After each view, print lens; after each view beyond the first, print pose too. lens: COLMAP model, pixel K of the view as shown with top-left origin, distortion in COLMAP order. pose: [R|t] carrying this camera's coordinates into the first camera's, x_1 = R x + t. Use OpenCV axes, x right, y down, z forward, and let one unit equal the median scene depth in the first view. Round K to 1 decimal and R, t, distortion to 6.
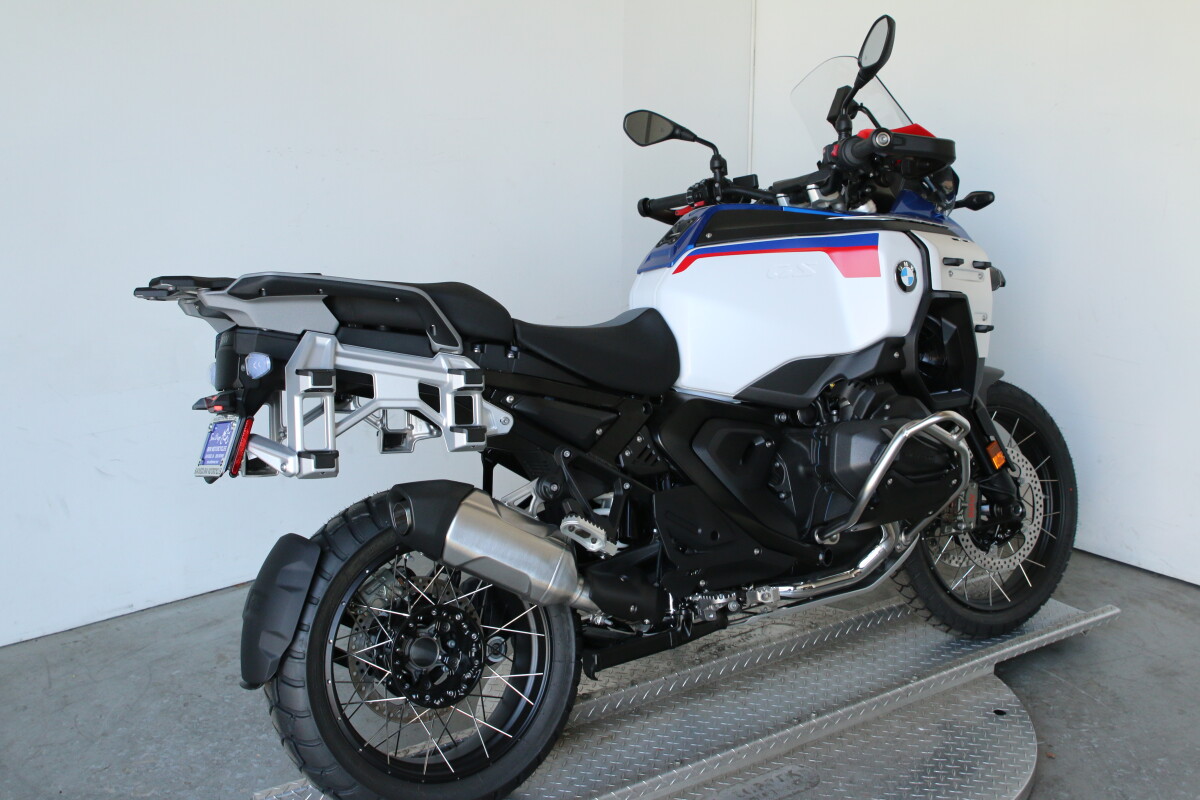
lens RADIAL K [[1311.5, 0, 597.0], [0, 1311.5, 401.3], [0, 0, 1]] dist [-0.098068, 0.000000]
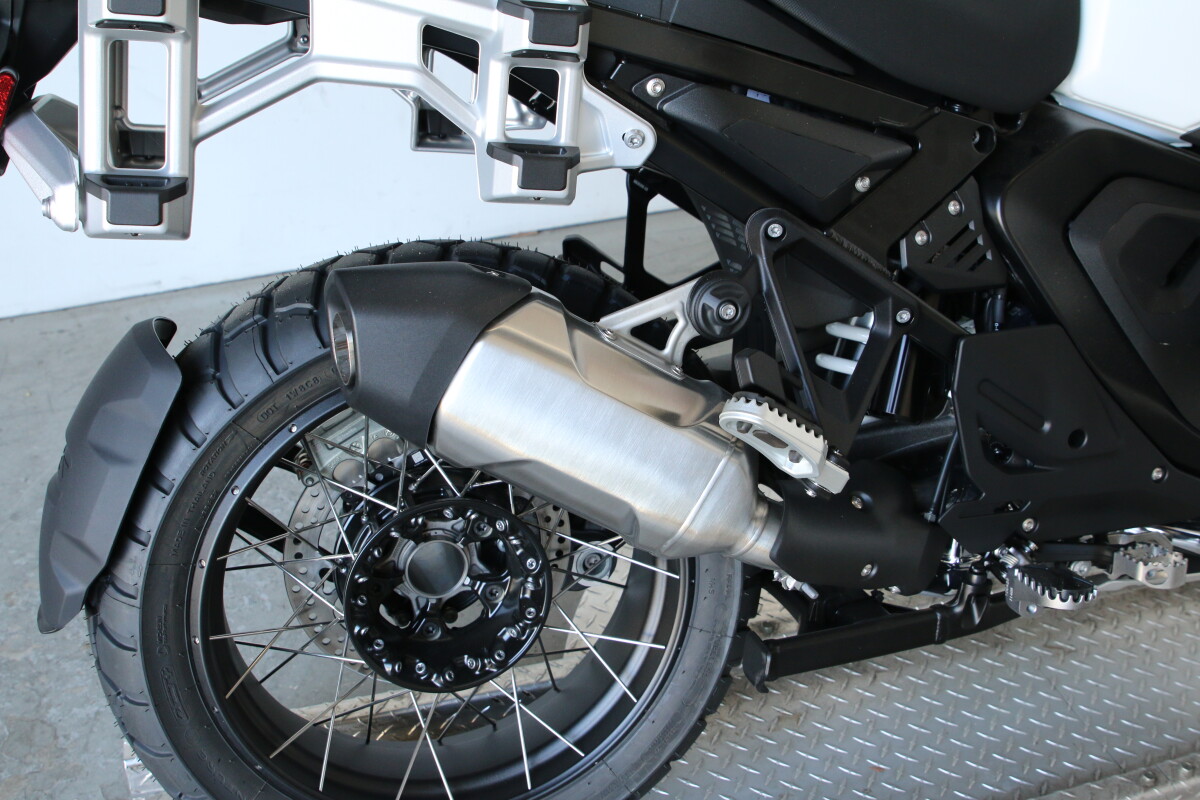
lens RADIAL K [[1311.5, 0, 606.5], [0, 1311.5, 393.4], [0, 0, 1]] dist [-0.098068, 0.000000]
pose [[0.963804, 0.182634, -0.194232, 0.015206], [-0.117384, 0.944797, 0.305909, -0.030821], [0.239379, -0.272037, 0.932037, 0.518630]]
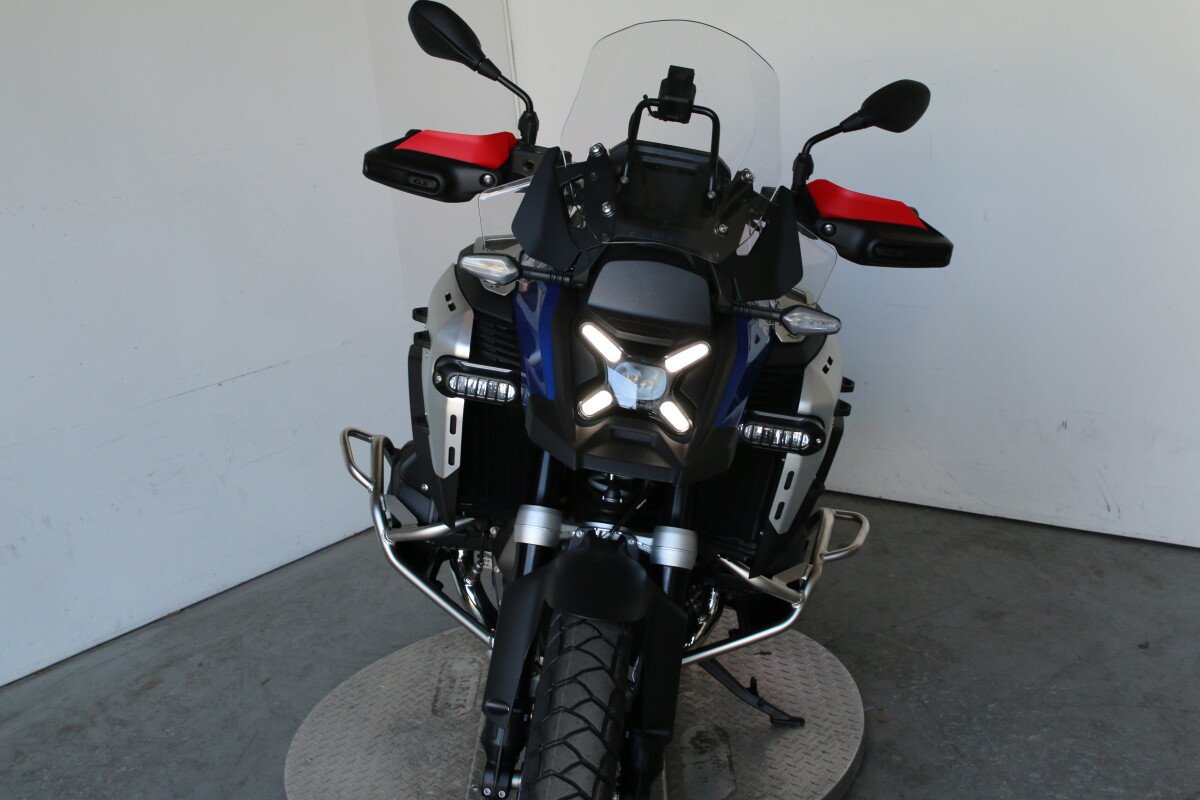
lens RADIAL K [[1311.5, 0, 598.0], [0, 1311.5, 393.6], [0, 0, 1]] dist [-0.098068, 0.000000]
pose [[0.984219, -0.142115, 0.105430, 0.075271], [0.143100, 0.989707, -0.001796, 0.001721], [-0.104089, 0.016855, 0.994425, 0.040356]]
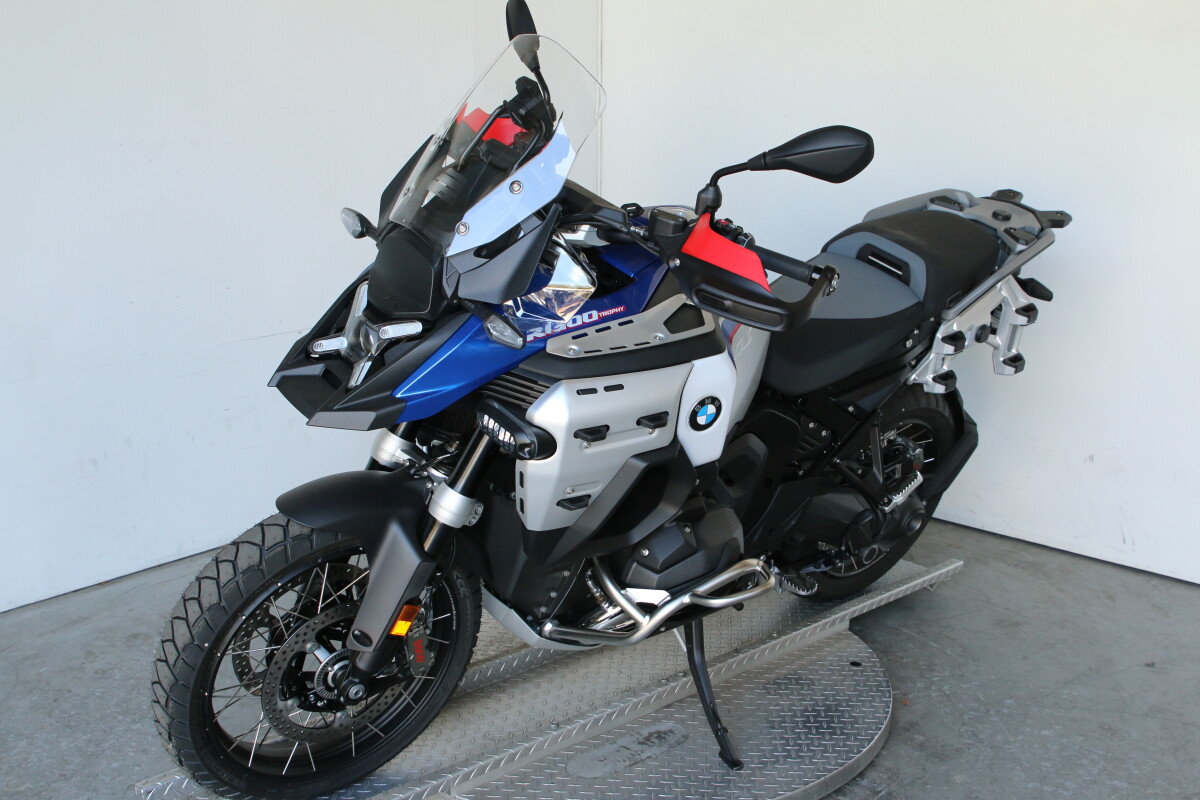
lens RADIAL K [[1311.5, 0, 603.8], [0, 1311.5, 406.3], [0, 0, 1]] dist [-0.098068, 0.000000]
pose [[0.992853, -0.032256, 0.114904, -0.006966], [0.032367, 0.999476, 0.000905, 0.024503], [-0.114873, 0.002820, 0.993376, -0.029042]]
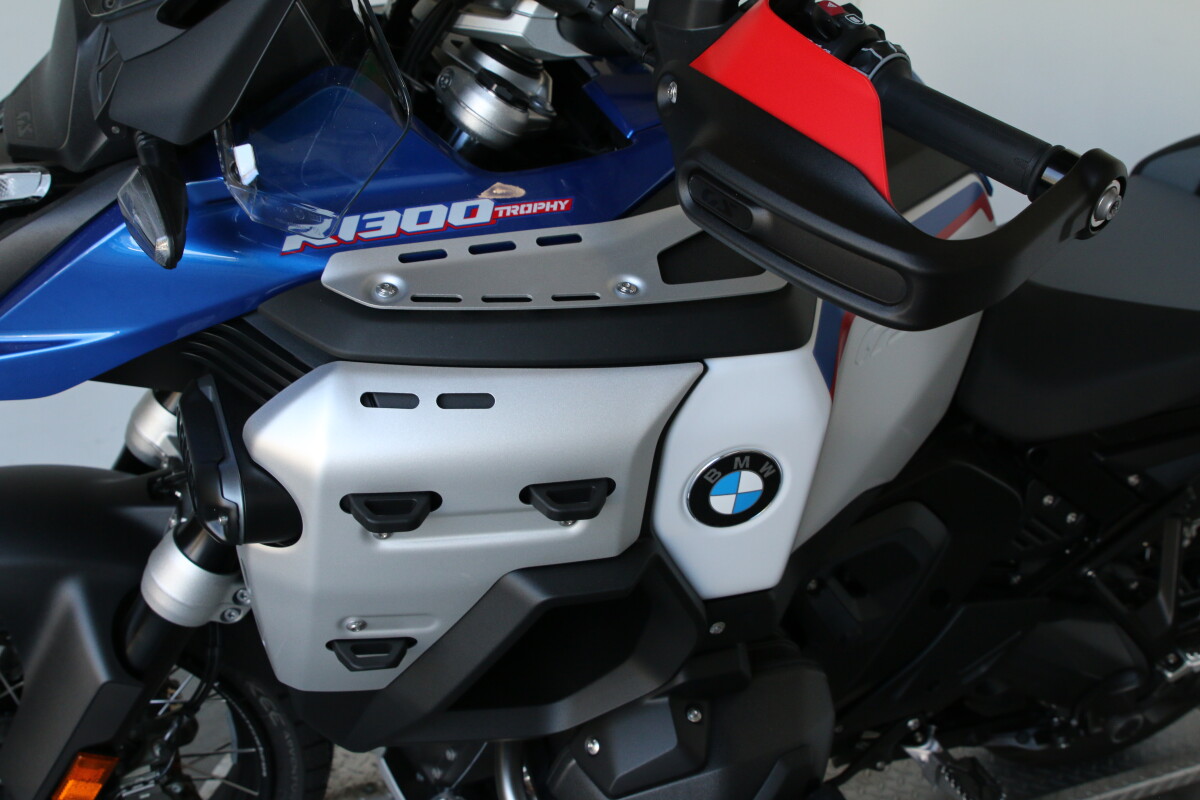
lens RADIAL K [[1311.5, 0, 590.0], [0, 1311.5, 393.4], [0, 0, 1]] dist [-0.098068, 0.000000]
pose [[0.984947, 0.125561, -0.118803, 0.147764], [-0.118527, 0.990850, 0.064558, -0.008984], [0.125822, -0.049505, 0.990817, 0.436155]]
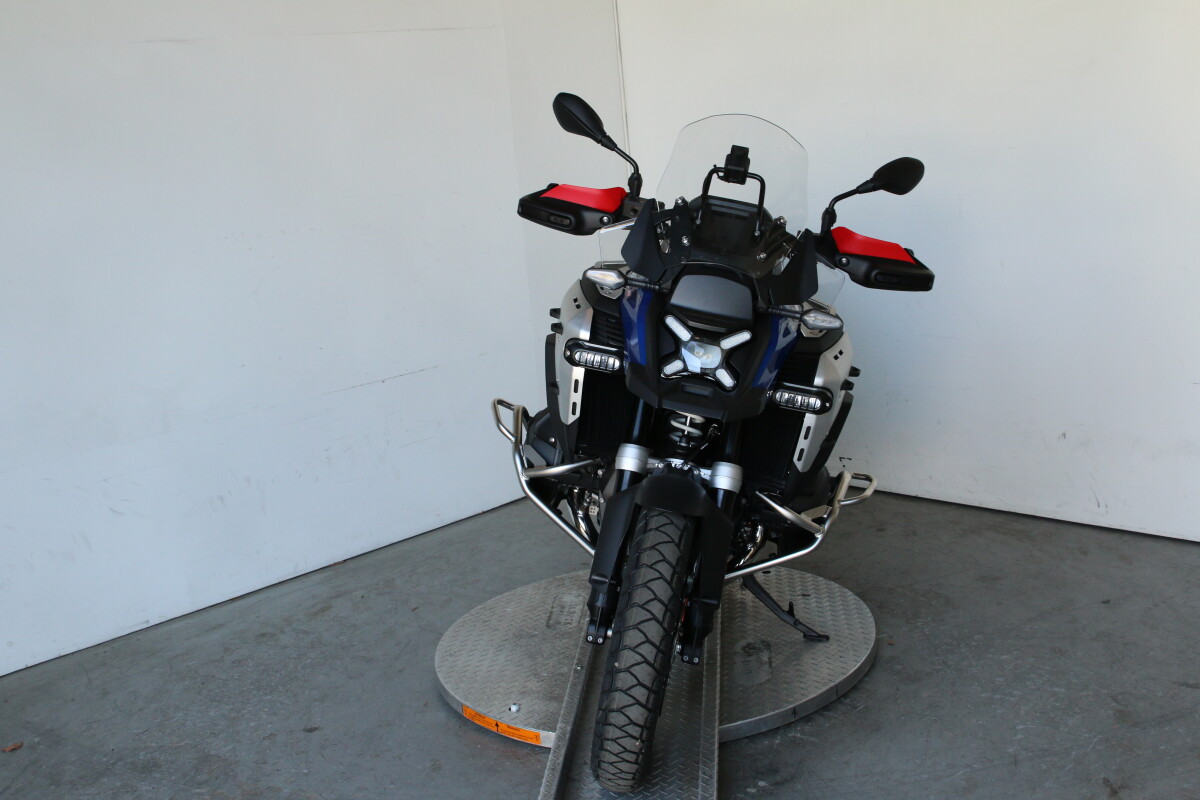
lens RADIAL K [[1311.5, 0, 600.9], [0, 1311.5, 394.8], [0, 0, 1]] dist [-0.098068, 0.000000]
pose [[0.993930, -0.103992, 0.035900, 0.050515], [0.105768, 0.993044, -0.051747, 0.071420], [-0.030269, 0.055230, 0.998015, -0.294874]]
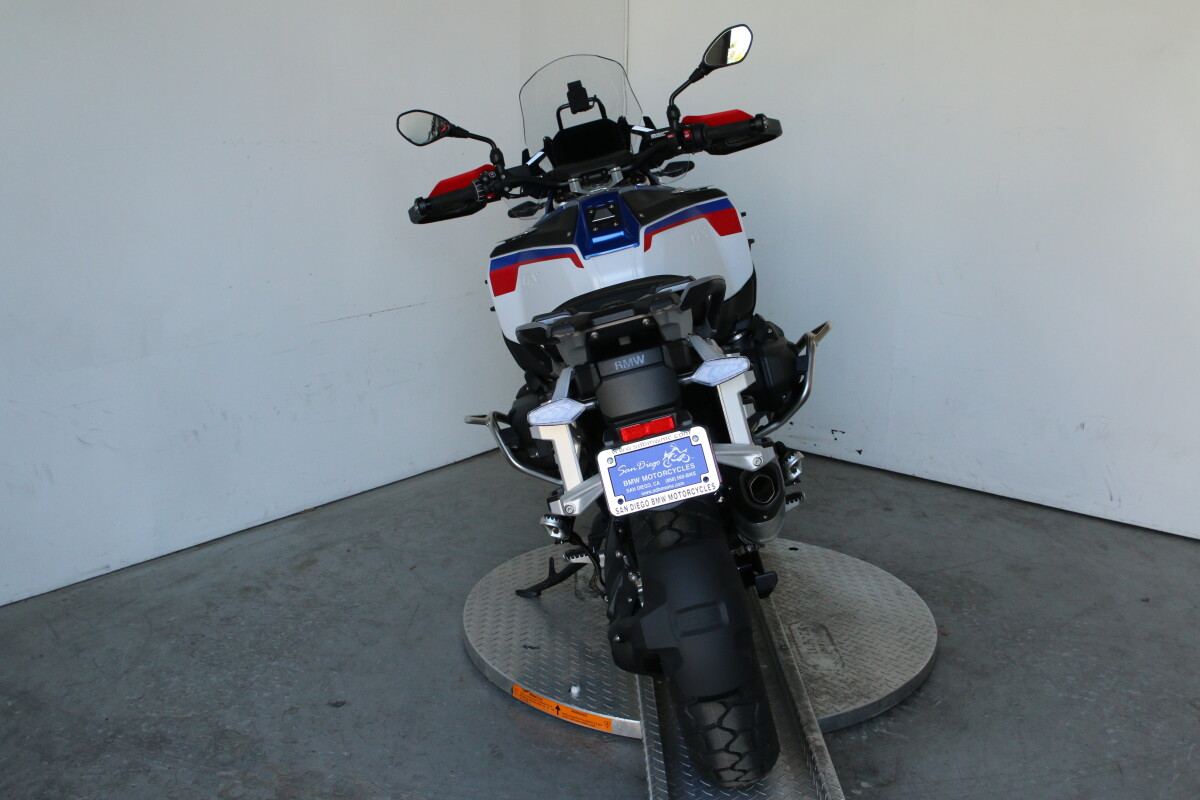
lens RADIAL K [[1311.5, 0, 606.9], [0, 1311.5, 402.2], [0, 0, 1]] dist [-0.098068, 0.000000]
pose [[0.984445, -0.036663, 0.171826, -0.170156], [0.036475, 0.999326, 0.004250, 0.042063], [-0.171866, 0.002083, 0.985118, -0.162620]]
